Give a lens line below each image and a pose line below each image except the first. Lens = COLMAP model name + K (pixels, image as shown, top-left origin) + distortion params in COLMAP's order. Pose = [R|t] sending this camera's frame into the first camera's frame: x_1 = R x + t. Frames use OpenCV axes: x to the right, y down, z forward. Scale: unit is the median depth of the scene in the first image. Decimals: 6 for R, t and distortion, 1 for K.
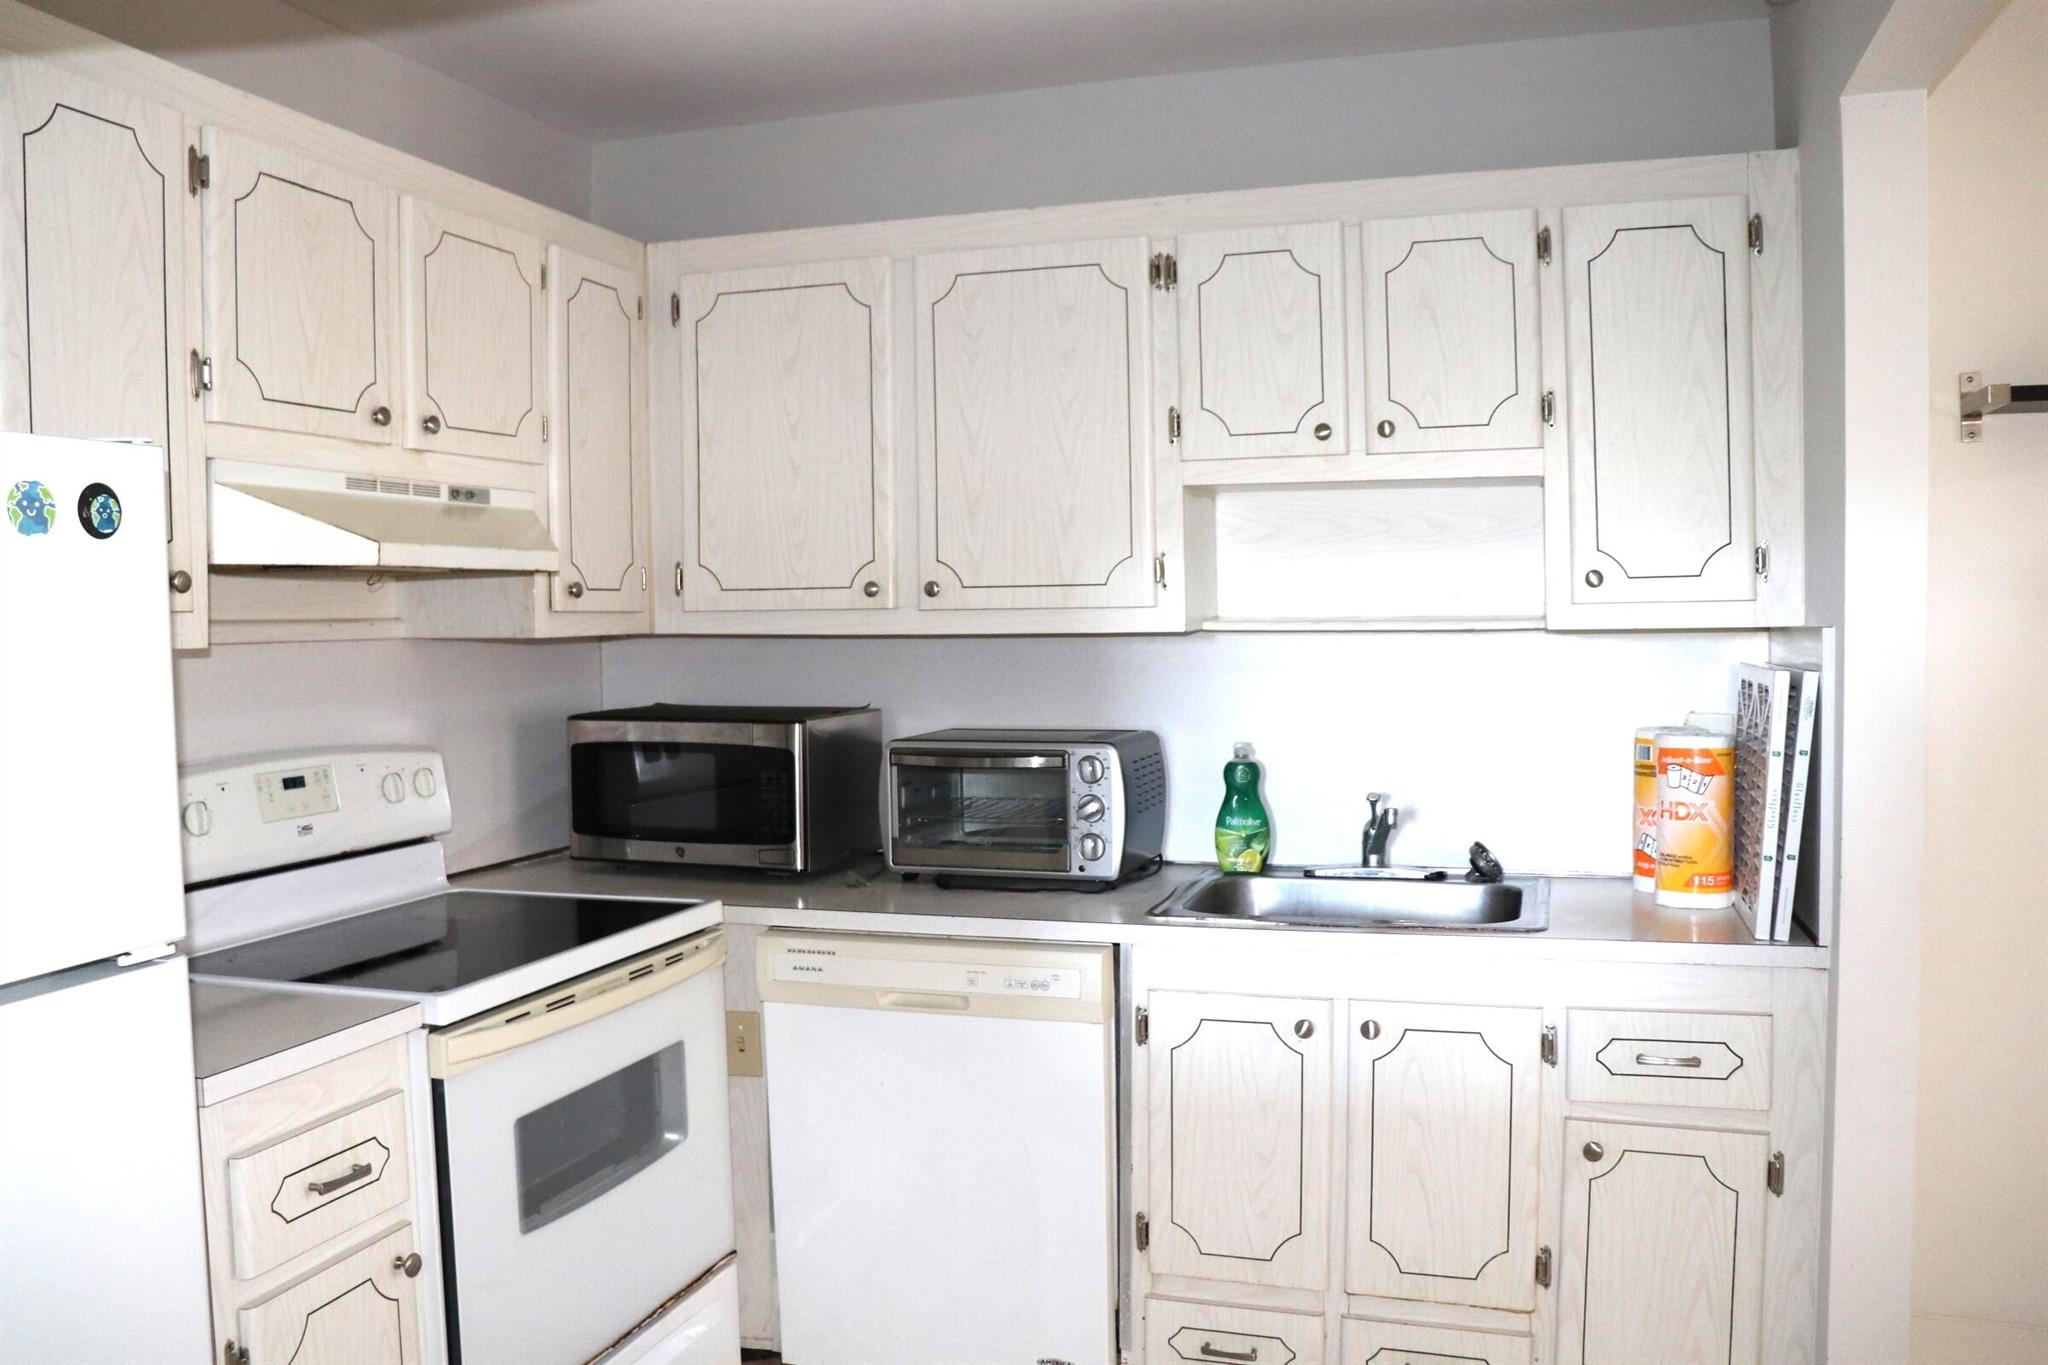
lens RADIAL K [[1710.2, 0, 997.6], [0, 1710.2, 679.1], [0, 0, 1]] dist [-0.191443, 0.182835]
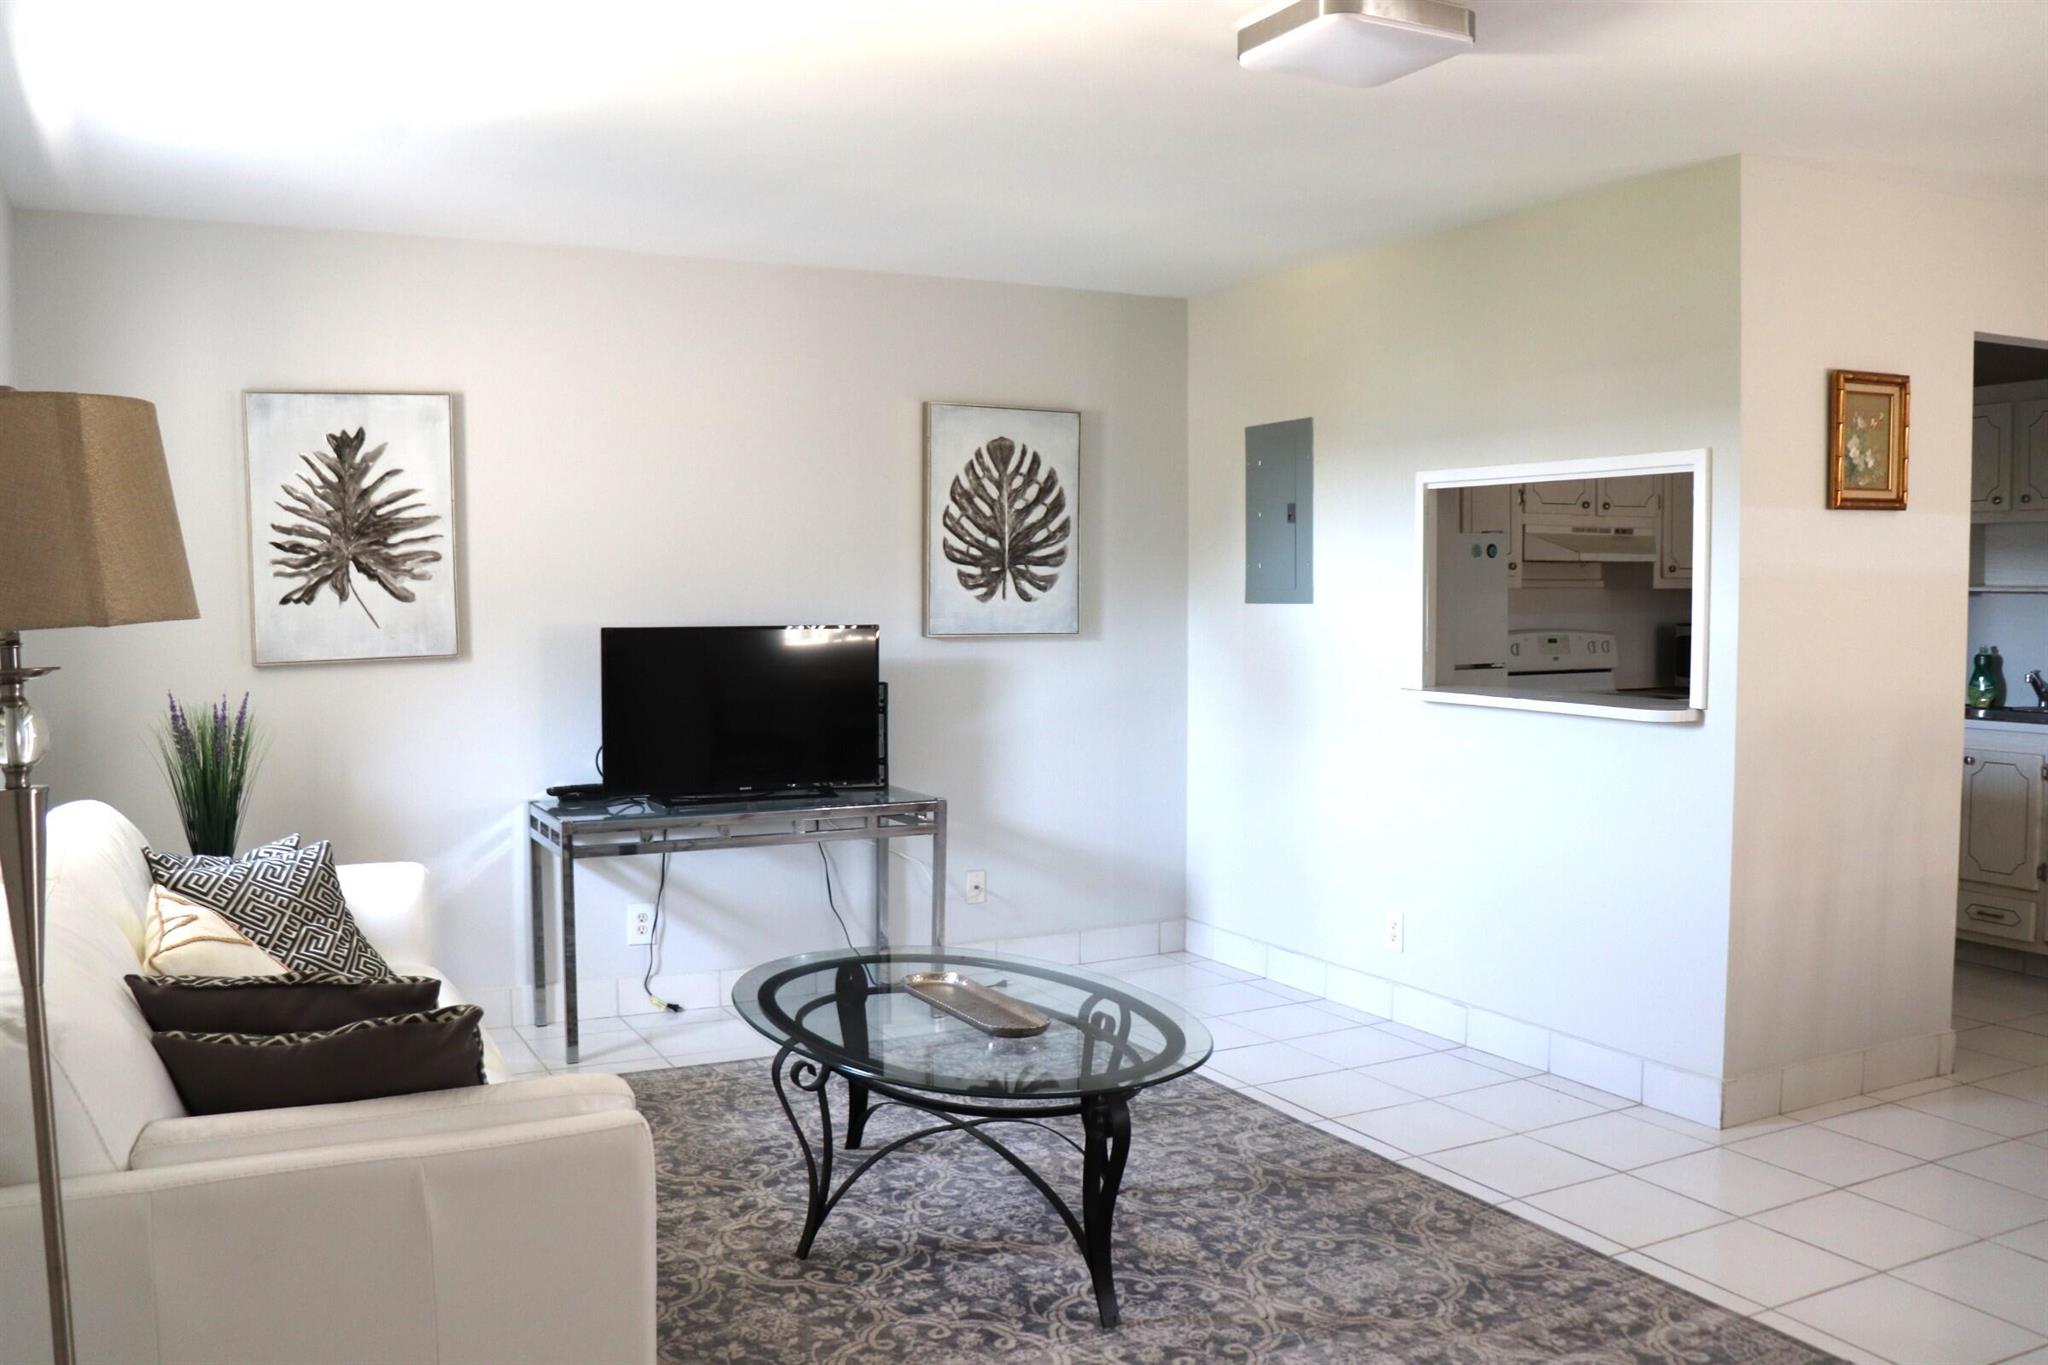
lens RADIAL K [[1710.2, 0, 997.6], [0, 1710.2, 679.1], [0, 0, 1]] dist [-0.191443, 0.182835]
pose [[0.720355, 0.049120, -0.691864, 0.748064], [-0.032218, 0.998782, 0.037365, 0.048946], [0.692857, -0.004626, 0.721060, -1.454743]]
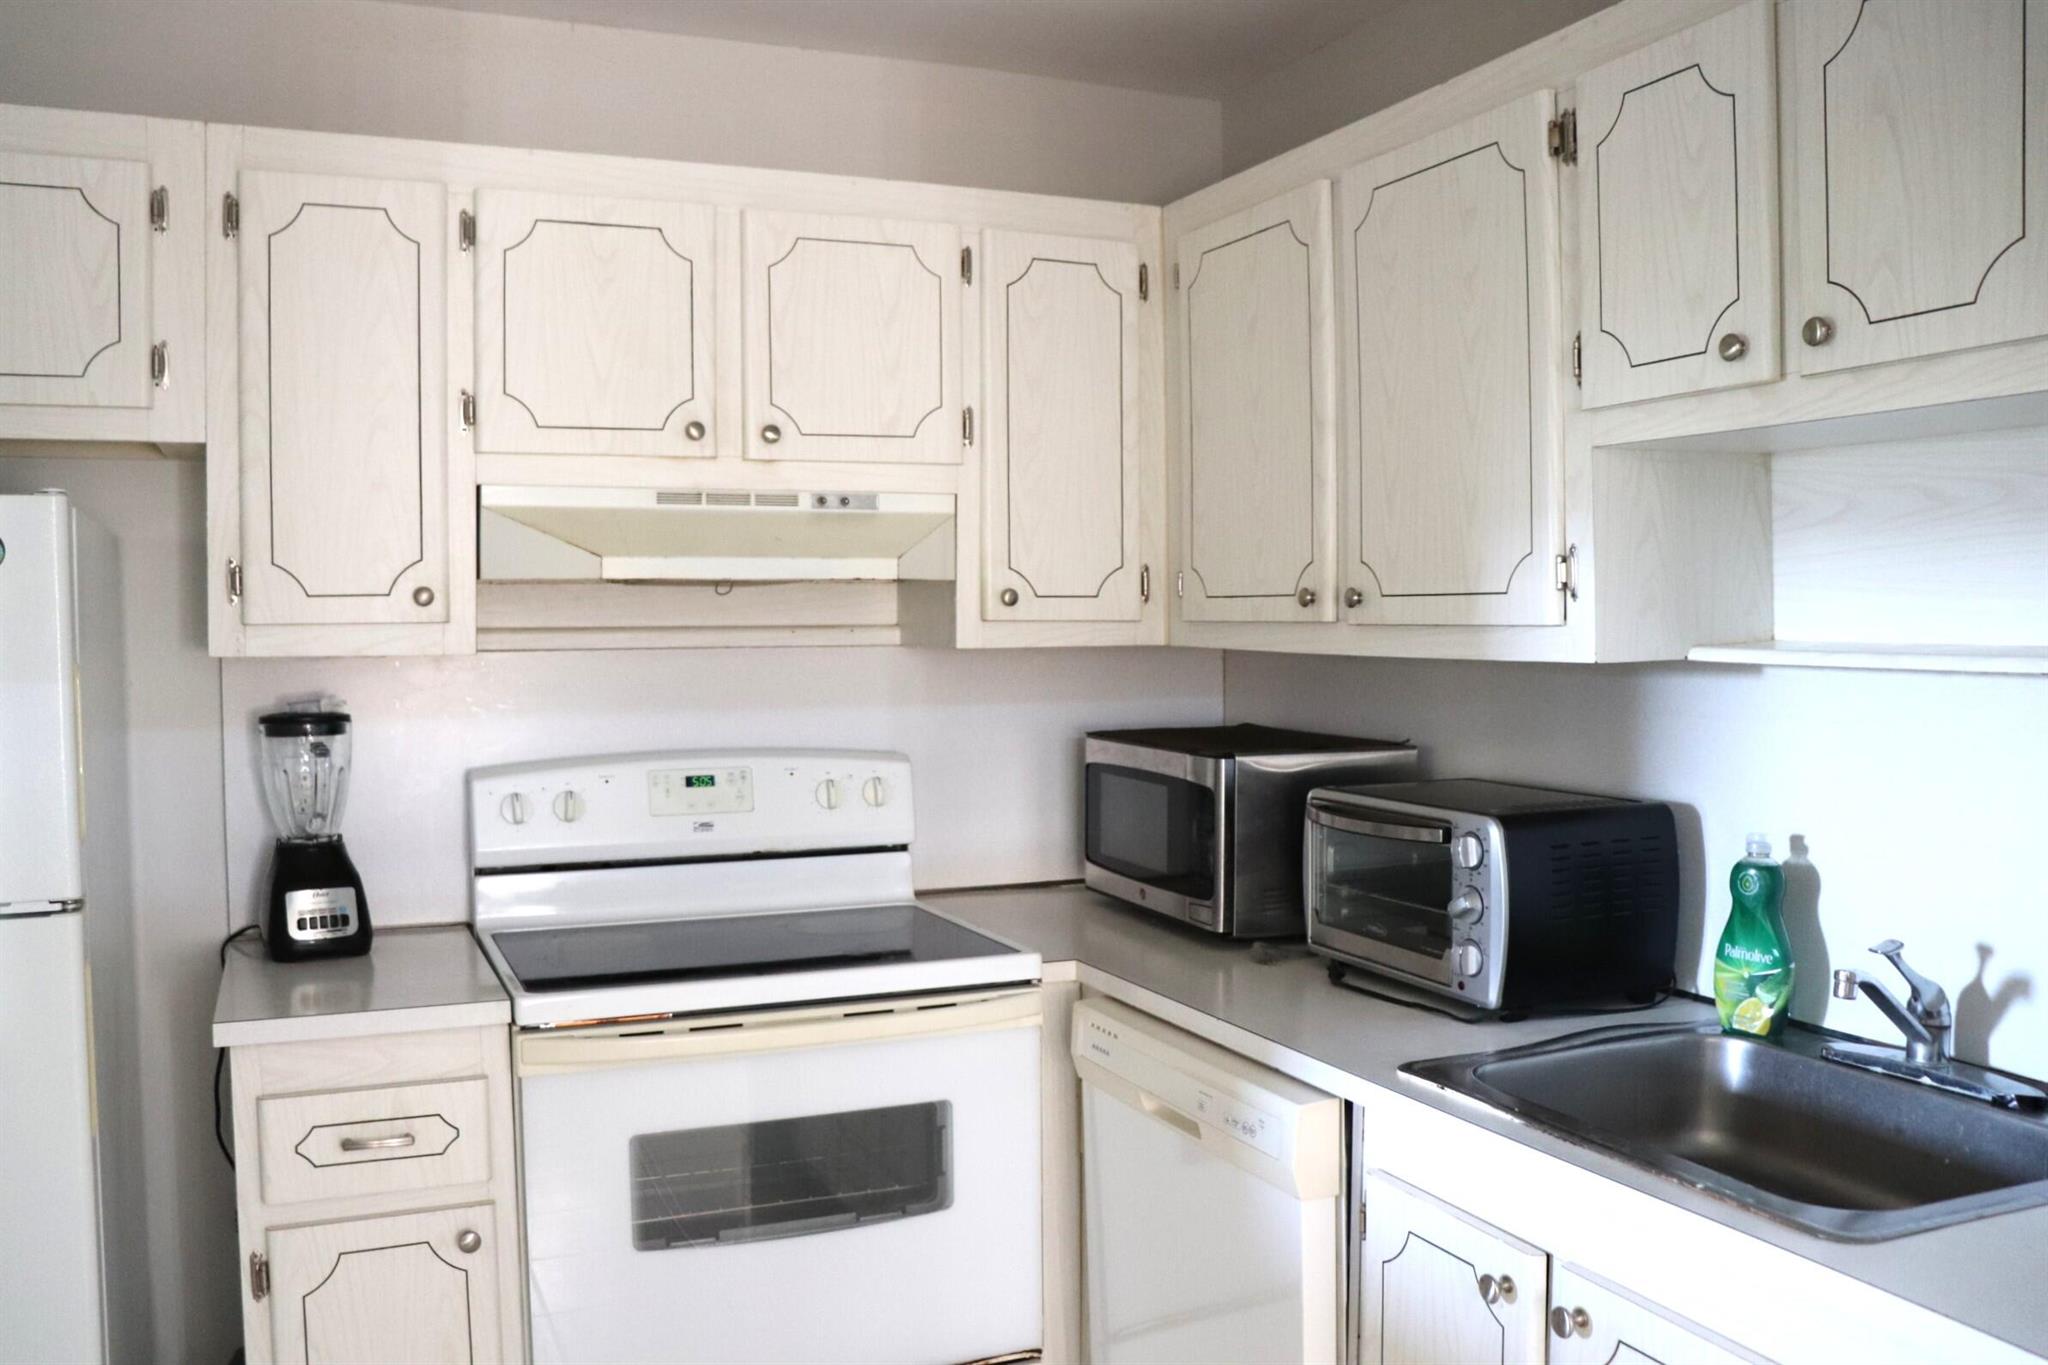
lens RADIAL K [[1710.2, 0, 997.6], [0, 1710.2, 679.1], [0, 0, 1]] dist [-0.191443, 0.182835]
pose [[0.655496, 0.037505, -0.754267, 0.485588], [-0.031850, 0.999250, 0.022008, -0.030539], [0.754527, 0.009597, 0.656199, 0.409010]]
